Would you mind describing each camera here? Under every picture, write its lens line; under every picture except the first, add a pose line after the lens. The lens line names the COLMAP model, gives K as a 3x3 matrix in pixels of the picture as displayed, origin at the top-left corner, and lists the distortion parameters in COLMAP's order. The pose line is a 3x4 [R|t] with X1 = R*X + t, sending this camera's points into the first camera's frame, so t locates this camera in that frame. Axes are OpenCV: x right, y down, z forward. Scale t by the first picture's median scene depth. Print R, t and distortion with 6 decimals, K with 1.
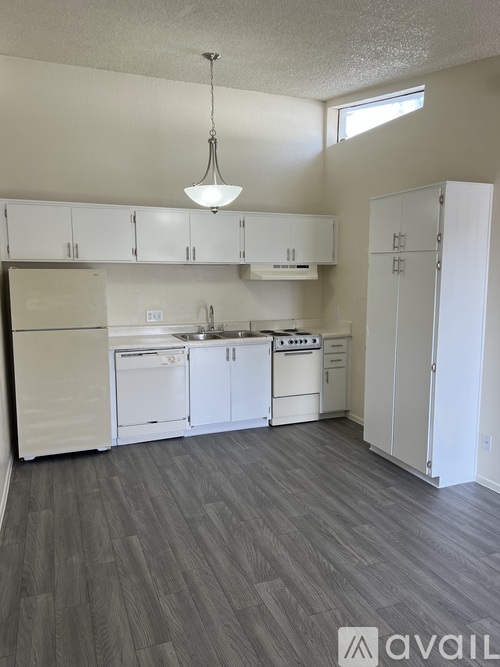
lens RADIAL K [[498.2, 0, 250.0], [0, 498.2, 333.5], [0, 0, 1]] dist [0.073936, -0.090127]
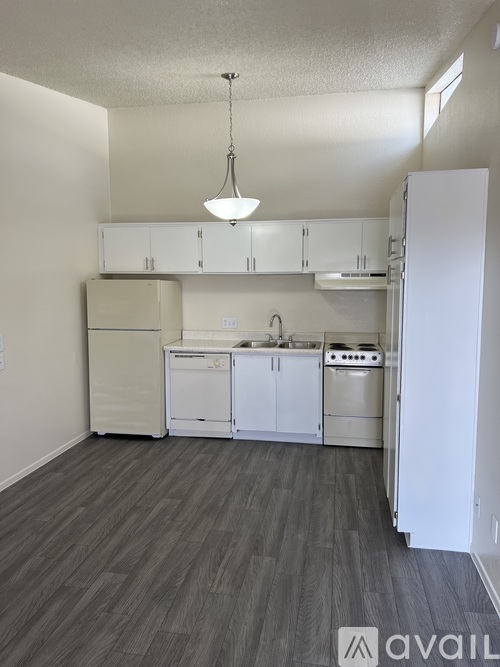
lens RADIAL K [[498.2, 0, 250.0], [0, 498.2, 333.5], [0, 0, 1]] dist [0.073936, -0.090127]
pose [[0.846992, 0.053789, -0.528877, 0.503273], [-0.062773, 0.998027, 0.000973, -0.019354], [0.527886, 0.032375, 0.848698, 0.144002]]
